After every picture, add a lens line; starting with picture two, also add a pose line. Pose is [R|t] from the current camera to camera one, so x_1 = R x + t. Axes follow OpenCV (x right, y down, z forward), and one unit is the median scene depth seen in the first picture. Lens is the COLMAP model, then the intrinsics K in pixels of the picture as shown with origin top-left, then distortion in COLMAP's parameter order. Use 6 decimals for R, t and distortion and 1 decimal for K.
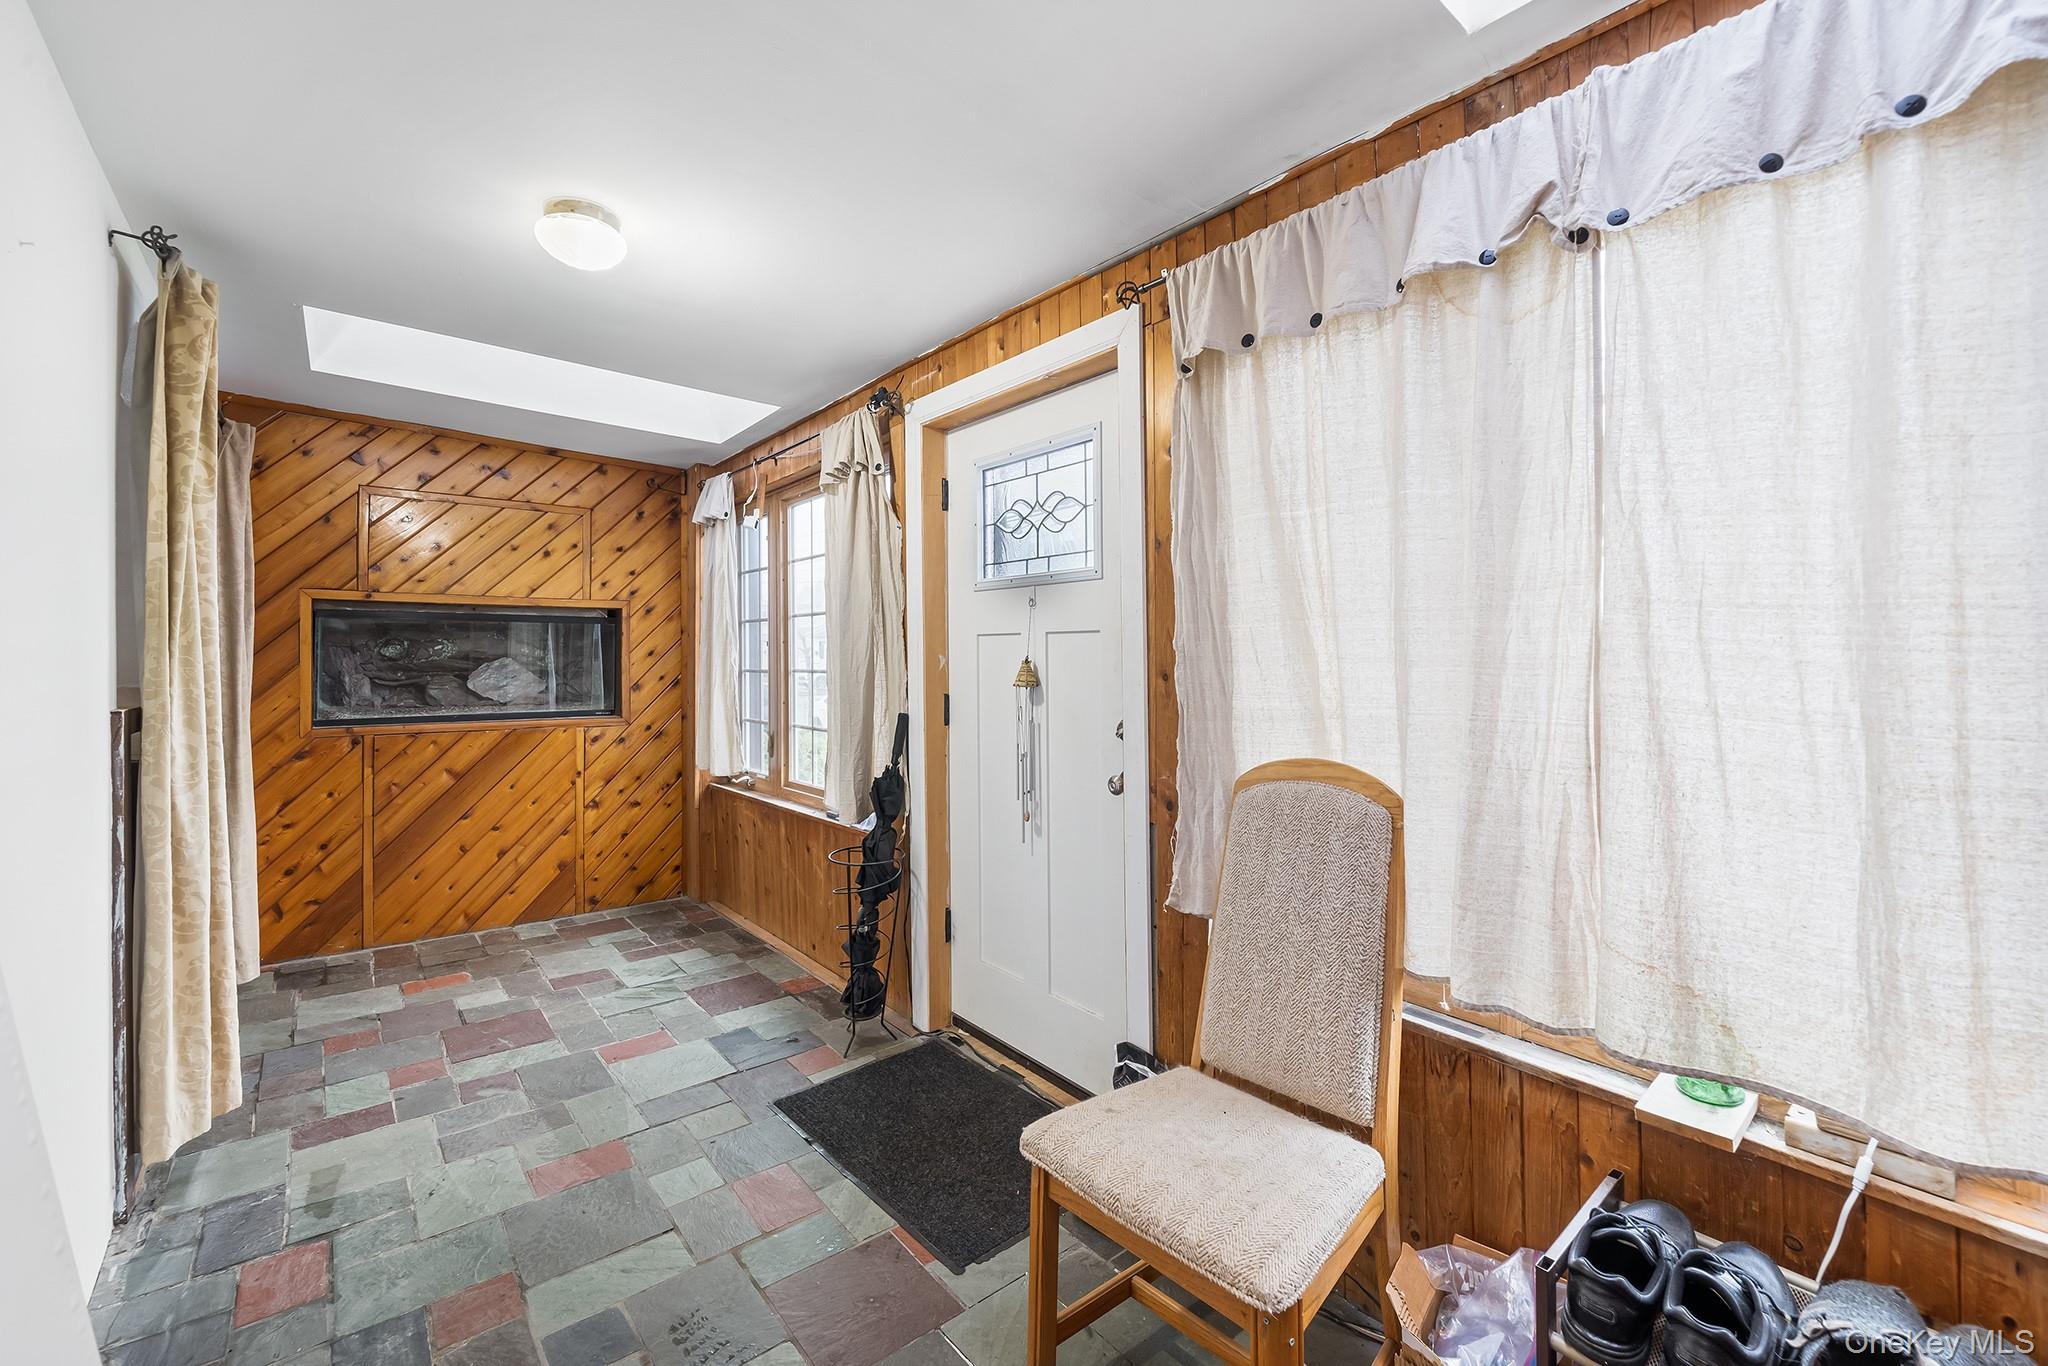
lens RADIAL K [[833.5, 0, 1025.9], [0, 833.5, 641.0], [0, 0, 1]] dist [-0.000716, -0.000097]
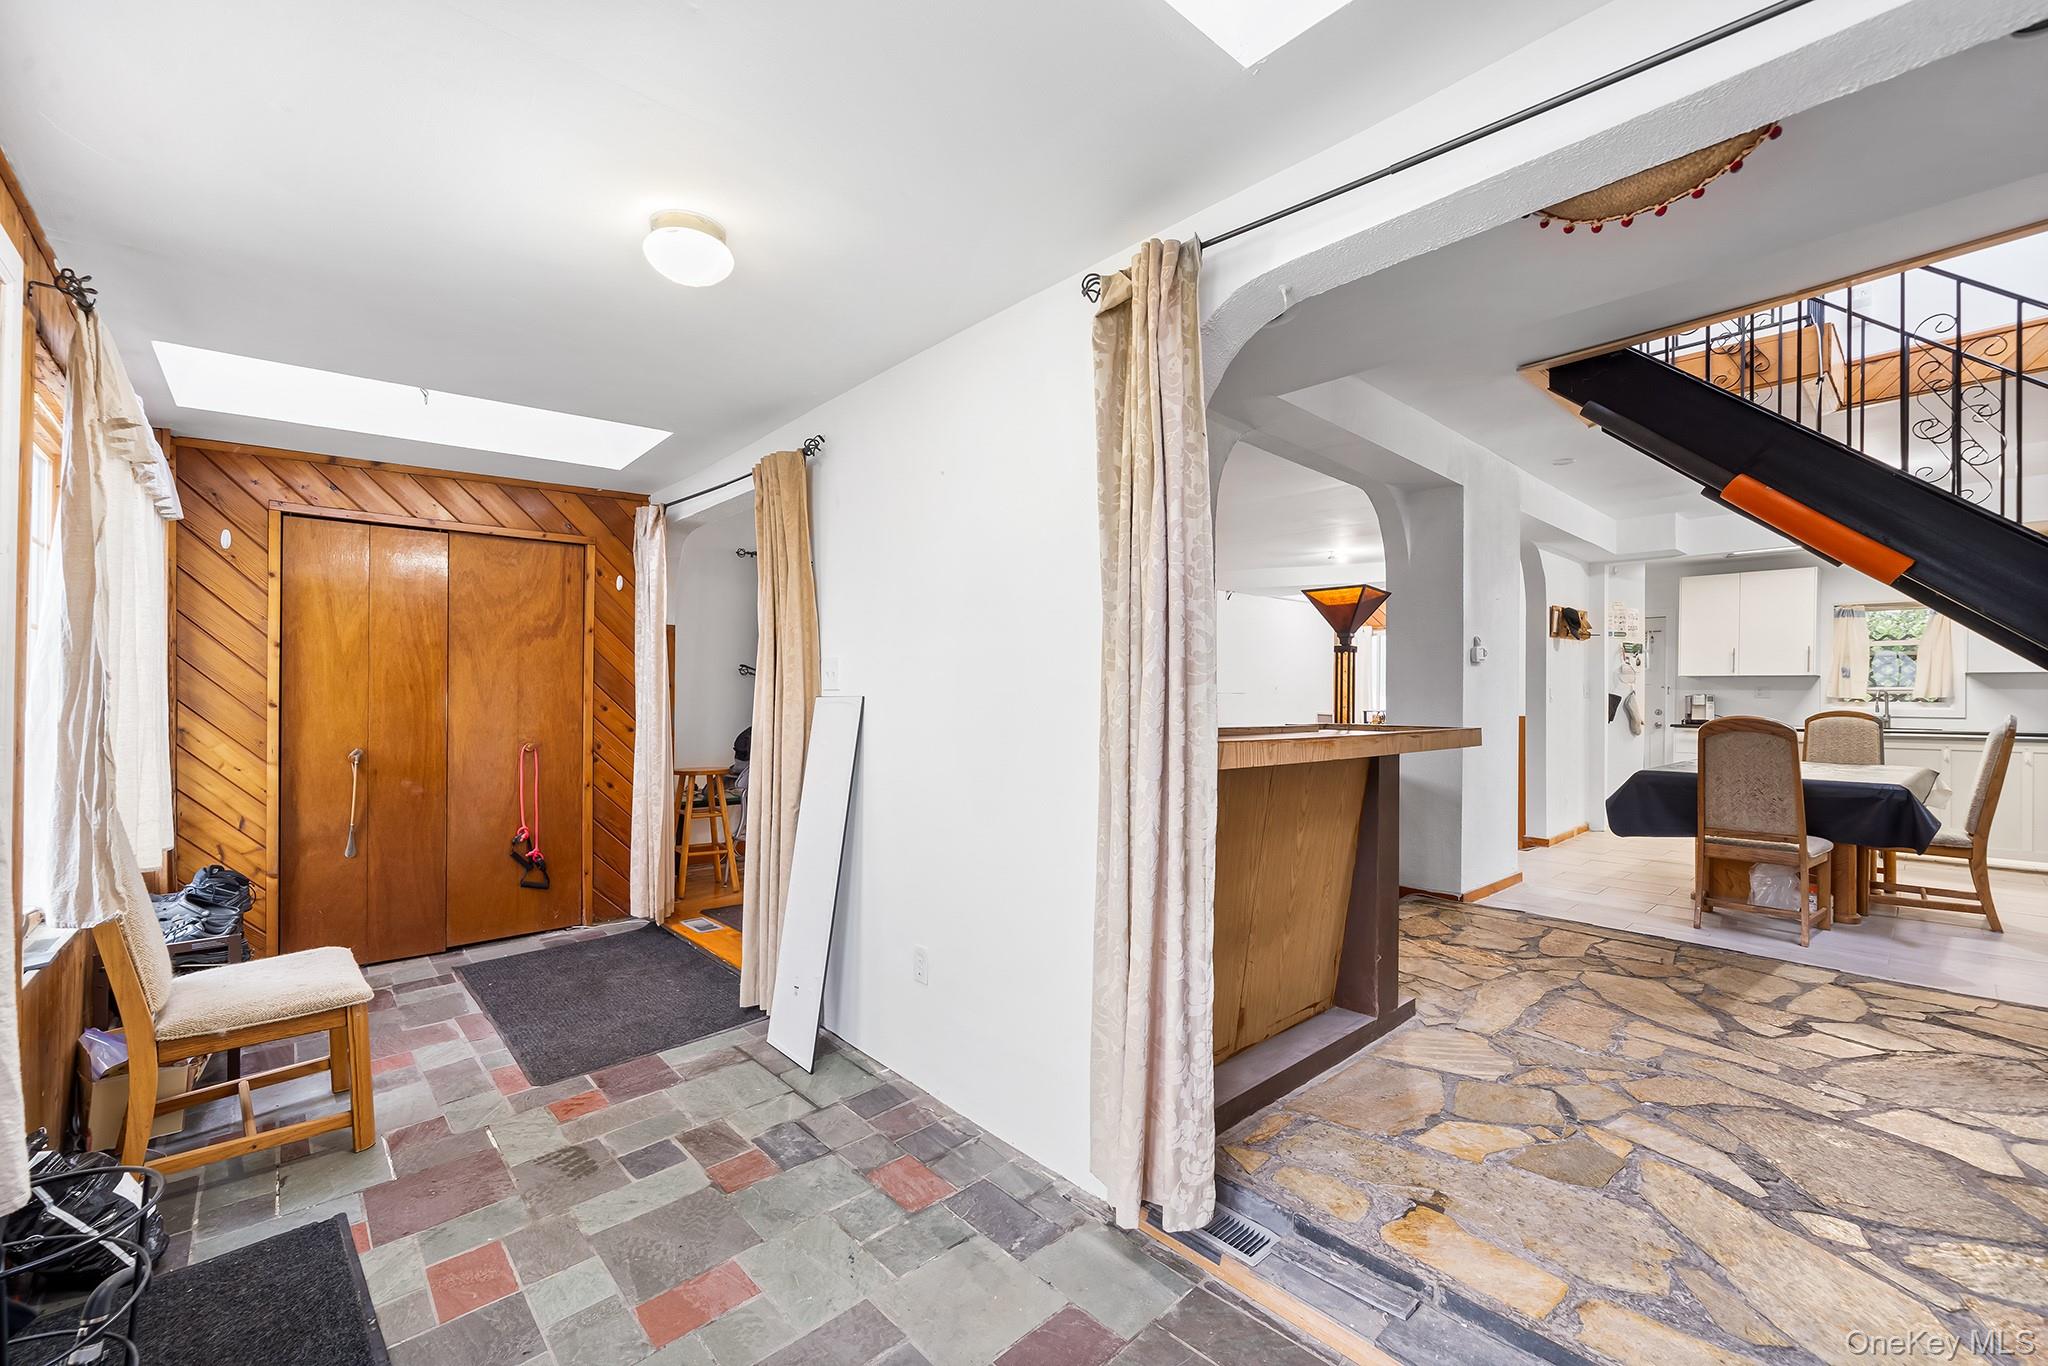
lens RADIAL K [[814.7, 0, 1014.2], [0, 814.7, 685.3], [0, 0, 1]] dist [-0.001006, -0.000049]
pose [[-0.999094, 0.000450, -0.042551, -0.889150], [0.001097, 0.999884, -0.015180, 0.035385], [0.042539, -0.015213, -0.998979, 2.002248]]
